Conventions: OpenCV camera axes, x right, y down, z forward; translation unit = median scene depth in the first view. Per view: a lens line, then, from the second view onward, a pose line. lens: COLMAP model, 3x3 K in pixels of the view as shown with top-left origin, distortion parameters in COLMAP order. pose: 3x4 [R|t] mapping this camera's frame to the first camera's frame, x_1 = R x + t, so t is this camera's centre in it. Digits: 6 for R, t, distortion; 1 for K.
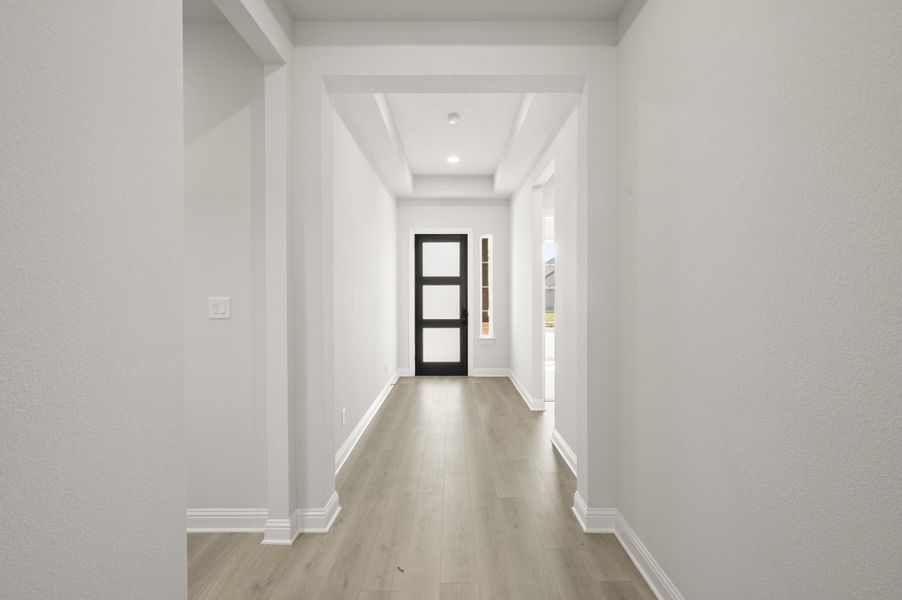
lens RADIAL K [[356.8, 0, 451.0], [0, 356.8, 296.4], [0, 0, 1]] dist [0.005805, -0.000088]
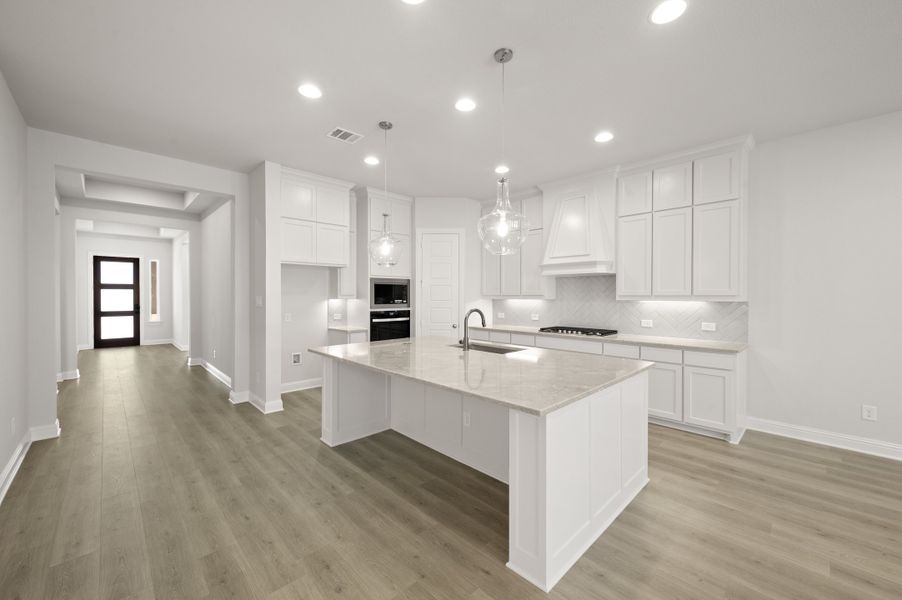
lens RADIAL K [[356.8, 0, 450.2], [0, 356.8, 298.7], [0, 0, 1]] dist [0.005805, -0.000088]
pose [[0.713003, -0.003697, 0.701151, -0.089837], [0.003721, 0.999992, 0.001489, 0.013328], [-0.701151, 0.001547, 0.713011, -1.161560]]
